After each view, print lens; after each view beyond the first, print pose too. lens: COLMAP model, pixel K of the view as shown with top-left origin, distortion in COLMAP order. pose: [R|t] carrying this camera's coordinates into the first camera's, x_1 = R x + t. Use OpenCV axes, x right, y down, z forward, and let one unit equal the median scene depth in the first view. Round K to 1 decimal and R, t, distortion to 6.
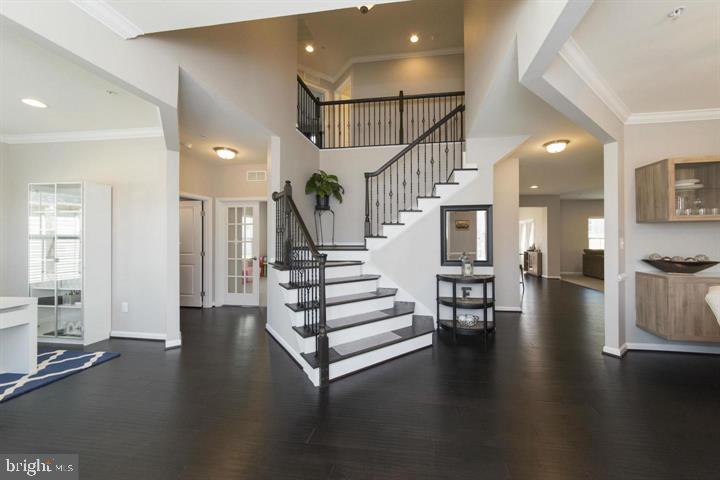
lens RADIAL K [[287.7, 0, 366.6], [0, 287.7, 238.2], [0, 0, 1]] dist [-0.000491, -0.000155]
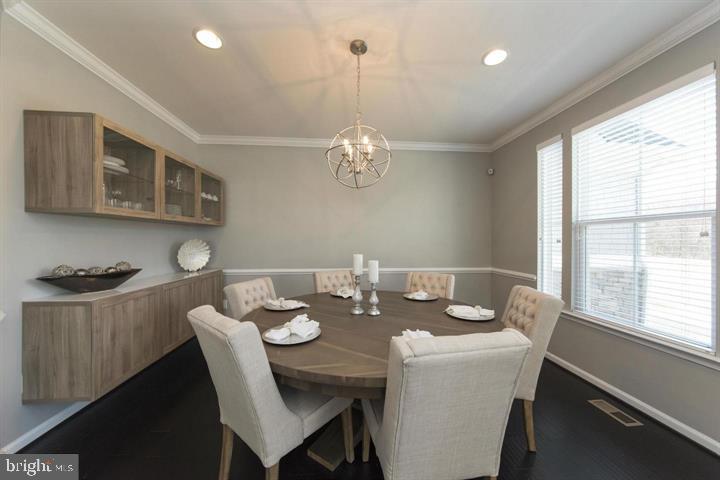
lens RADIAL K [[257.3, 0, 356.1], [0, 257.3, 240.3], [0, 0, 1]] dist [-0.000535, -0.000035]
pose [[-0.231101, 0.006022, 0.972911, 0.334587], [-0.004687, 0.999962, -0.007302, 0.002202], [-0.972919, -0.006247, -0.231064, 0.519473]]
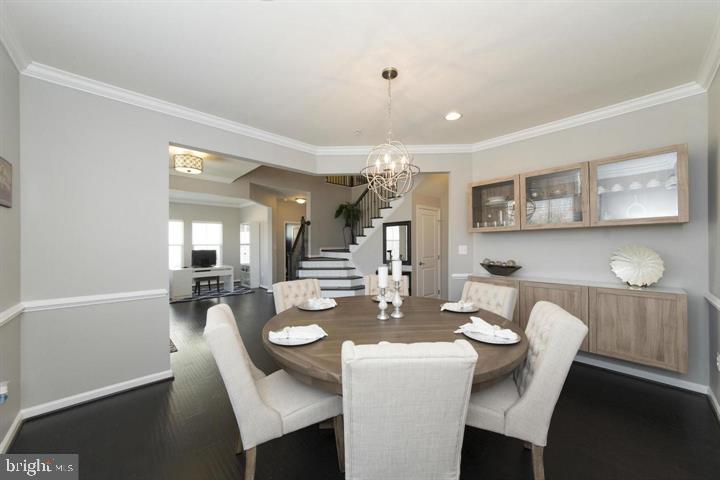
lens RADIAL K [[257.3, 0, 356.1], [0, 257.3, 240.3], [0, 0, 1]] dist [-0.000535, -0.000035]
pose [[0.787456, -0.008920, -0.616306, 1.223744], [0.004450, 0.999951, -0.008787, -0.015218], [0.616354, 0.004177, 0.787458, -0.176225]]
